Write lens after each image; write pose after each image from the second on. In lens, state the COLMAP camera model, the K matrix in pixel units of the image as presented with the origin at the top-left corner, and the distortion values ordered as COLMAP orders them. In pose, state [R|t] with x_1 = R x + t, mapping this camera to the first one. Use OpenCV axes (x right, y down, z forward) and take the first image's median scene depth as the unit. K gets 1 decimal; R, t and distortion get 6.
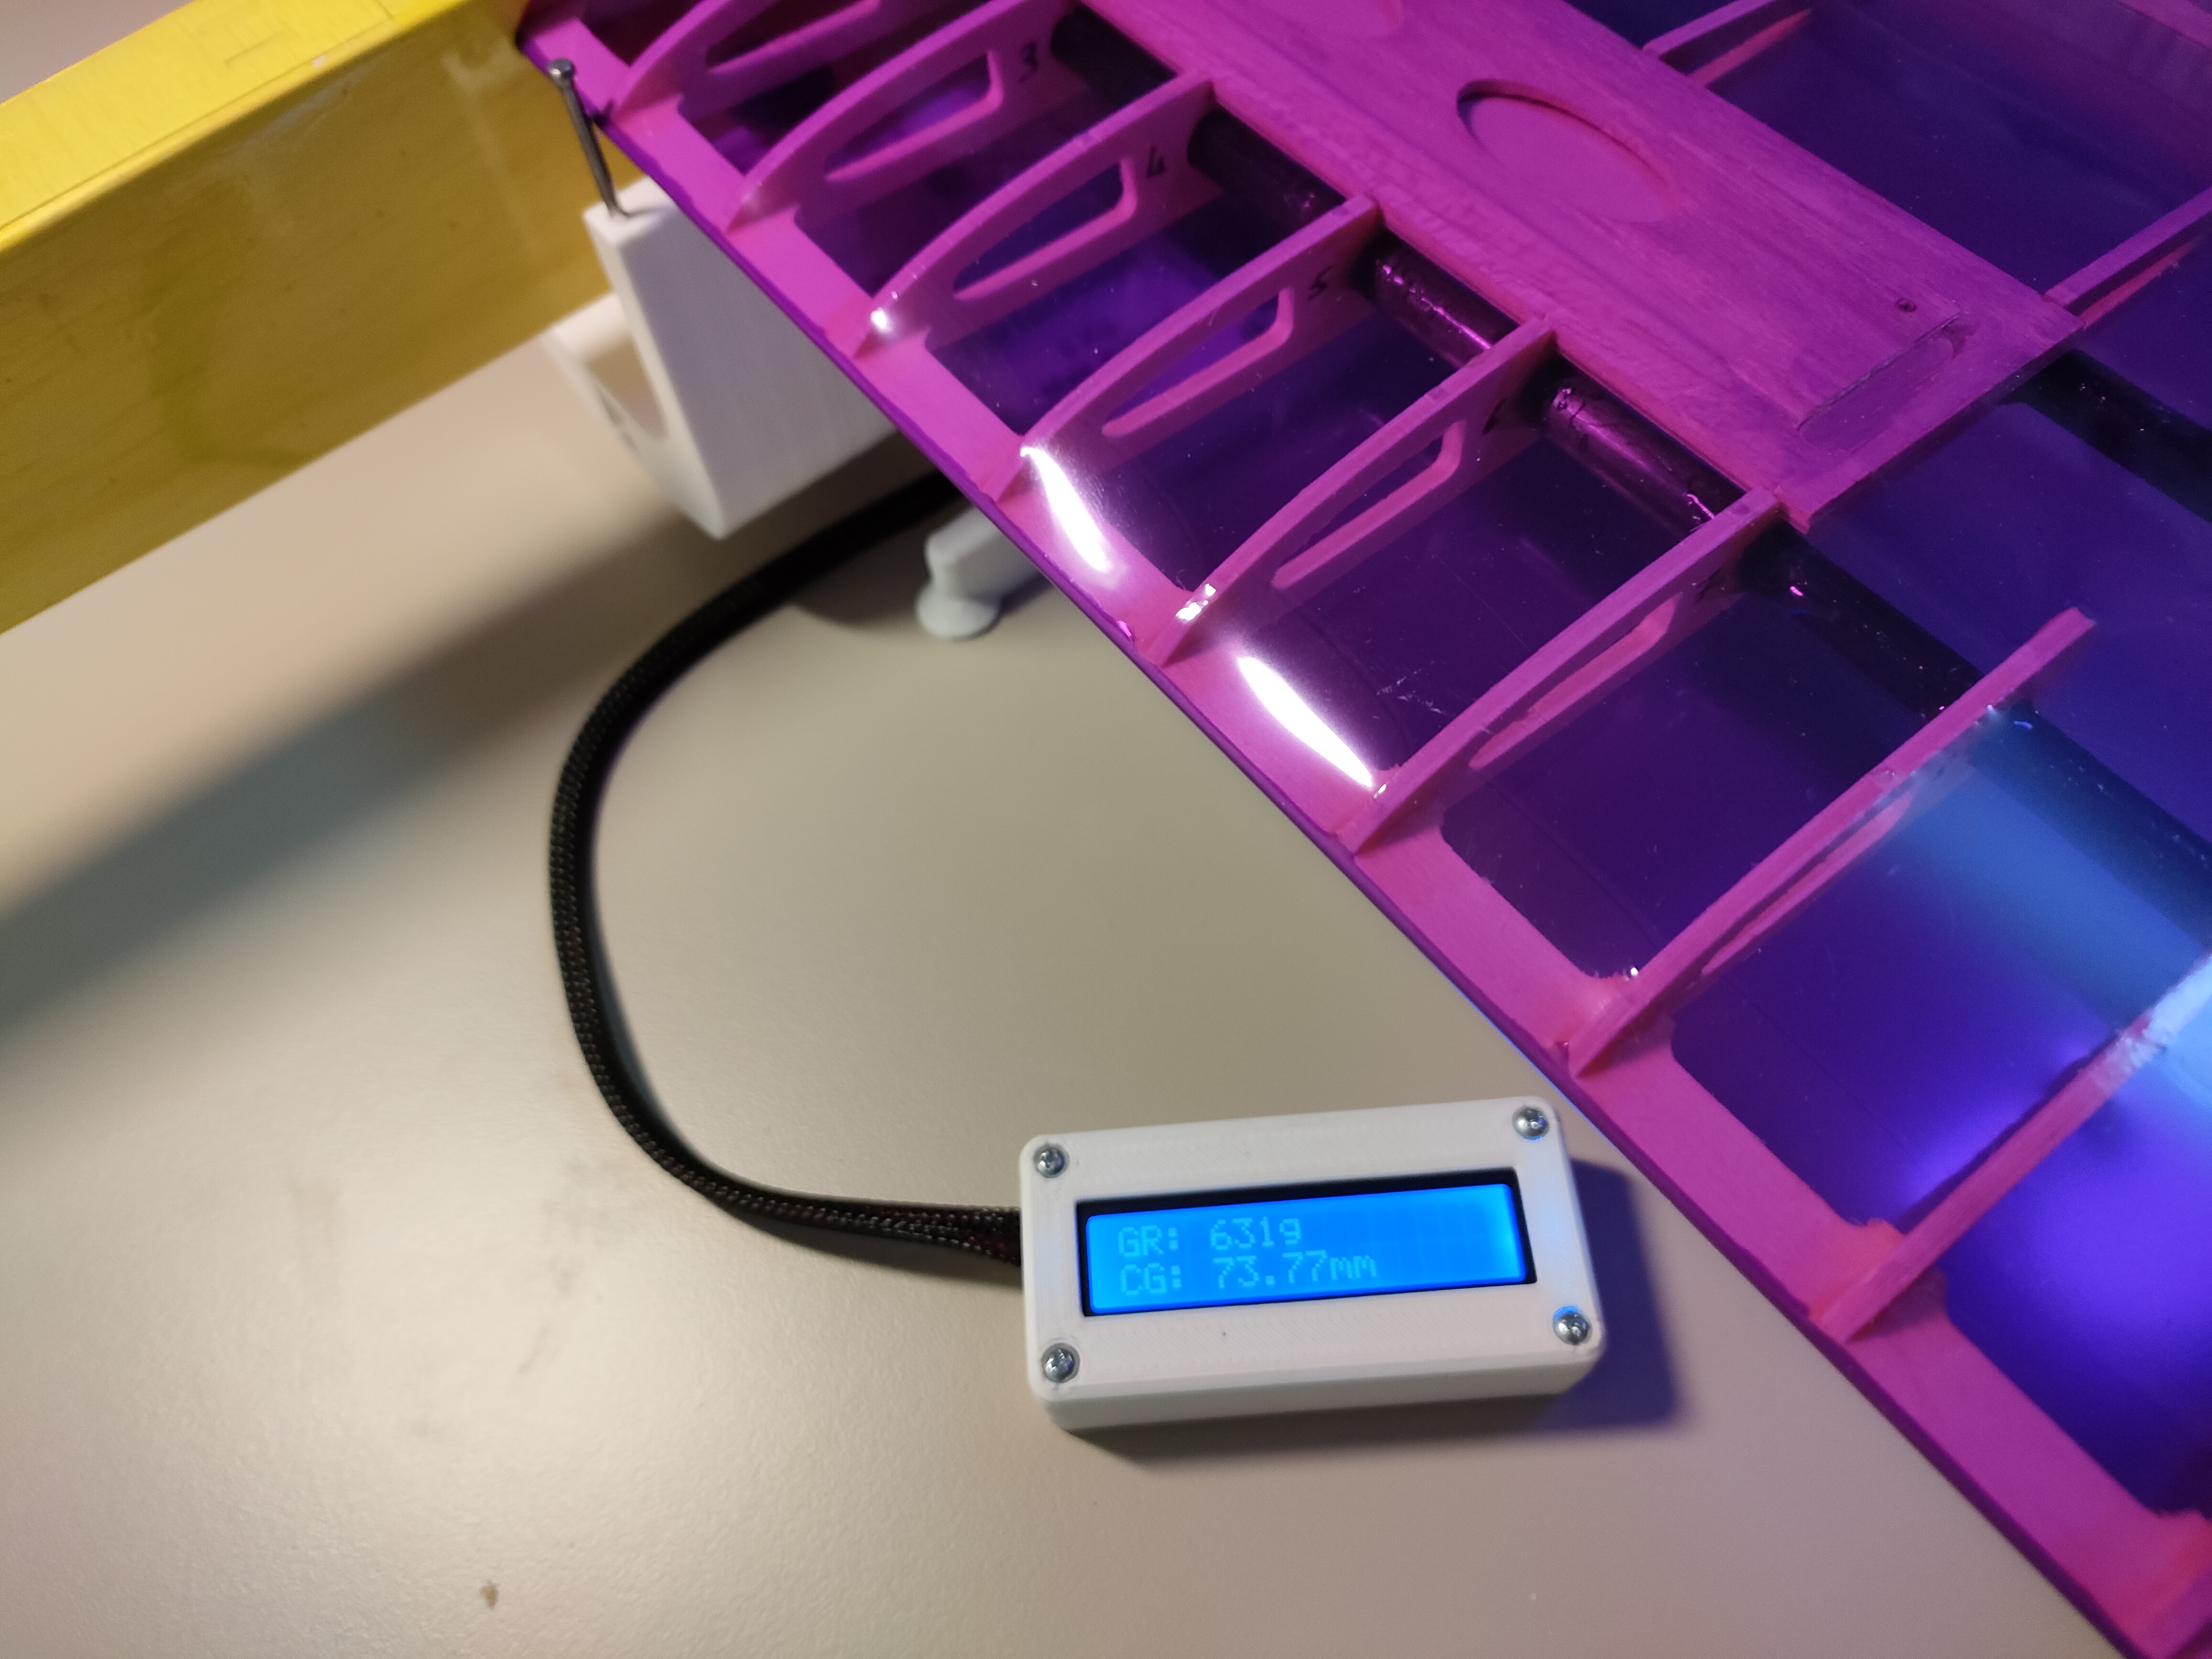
lens RADIAL K [[1507.1, 0, 1164.2], [0, 1507.1, 828.2], [0, 0, 1]] dist [0.013515, -0.053699]
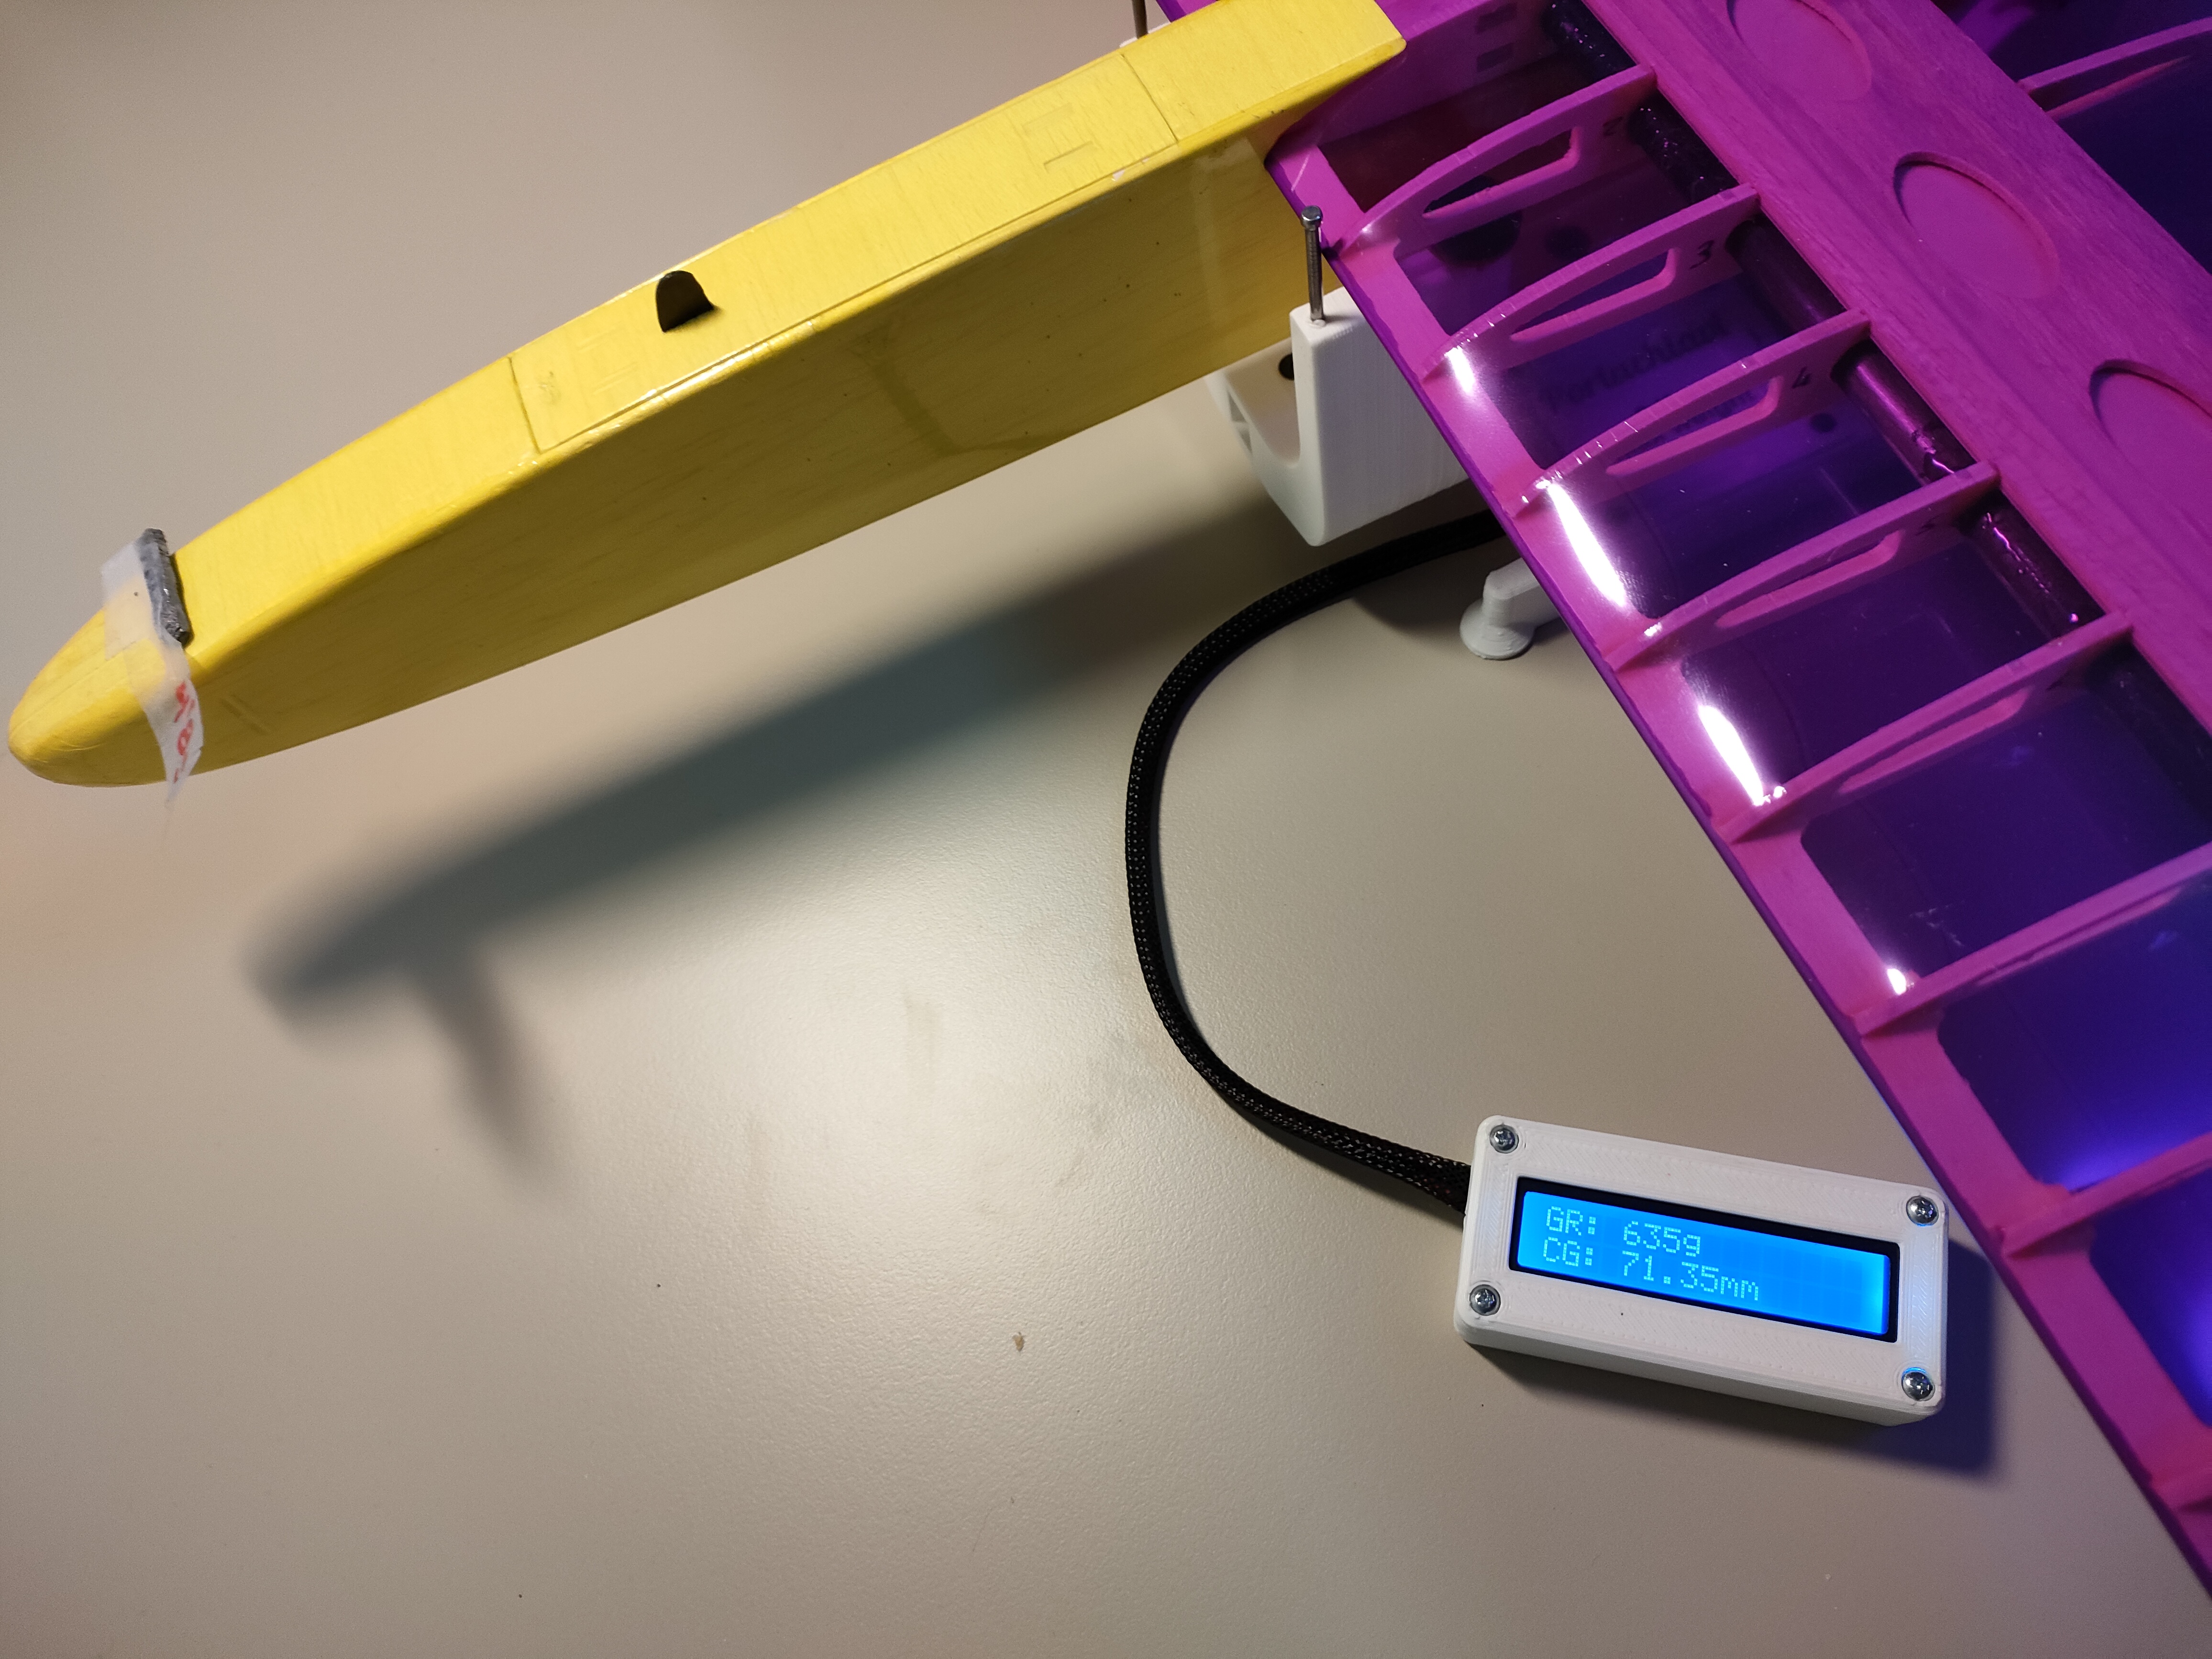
lens RADIAL K [[1507.1, 0, 1164.2], [0, 1507.1, 828.2], [0, 0, 1]] dist [0.013515, -0.053699]
pose [[0.956354, 0.208379, -0.204856, -0.145830], [-0.183173, 0.973720, 0.135339, -0.148252], [0.227674, -0.091908, 0.969390, -0.246068]]
